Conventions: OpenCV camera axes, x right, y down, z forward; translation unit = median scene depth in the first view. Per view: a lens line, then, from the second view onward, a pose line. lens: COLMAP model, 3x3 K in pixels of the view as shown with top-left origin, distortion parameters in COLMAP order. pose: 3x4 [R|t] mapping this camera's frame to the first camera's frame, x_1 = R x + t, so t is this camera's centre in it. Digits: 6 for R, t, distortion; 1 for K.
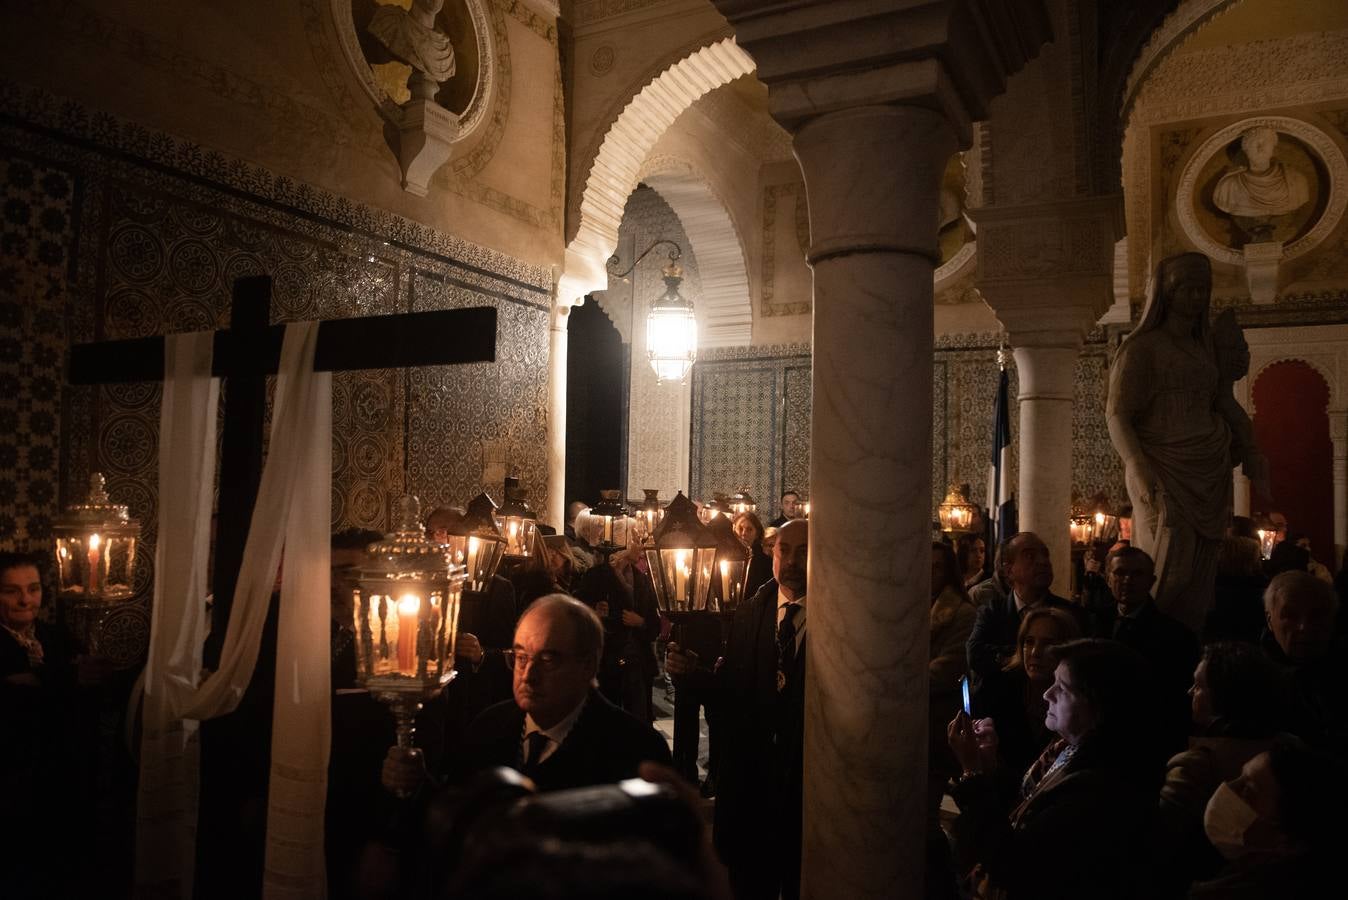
lens RADIAL K [[905.4, 0, 679.5], [0, 905.4, 457.6], [0, 0, 1]] dist [-0.063035, 0.000772]
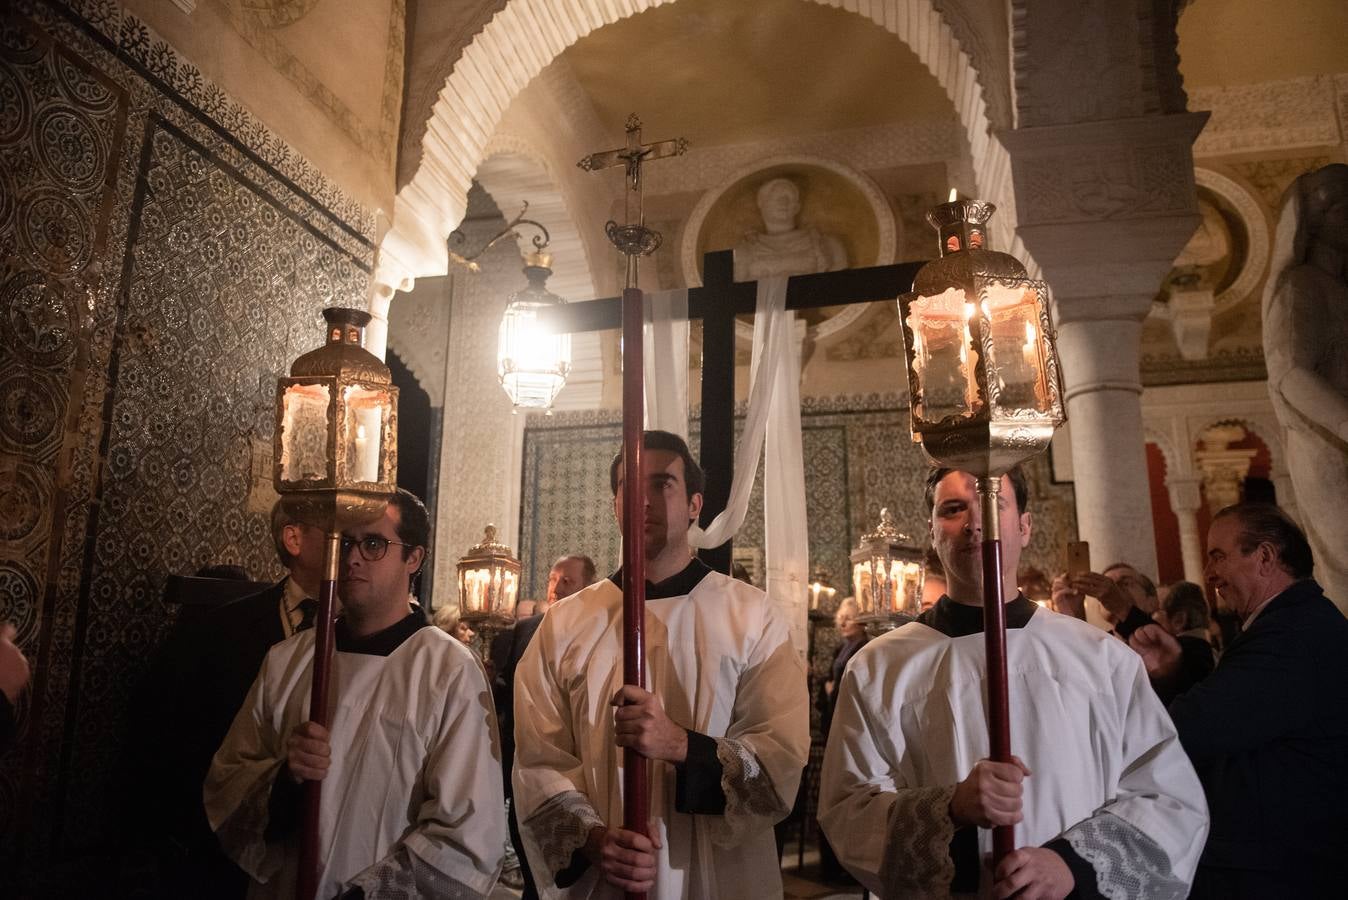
lens RADIAL K [[905.4, 0, 679.5], [0, 905.4, 457.6], [0, 0, 1]] dist [-0.063035, 0.000772]
pose [[0.966100, 0.034934, 0.255794, -0.075952], [0.009527, 0.985303, -0.170549, 0.074619], [-0.257993, 0.167205, 0.951568, 0.292595]]
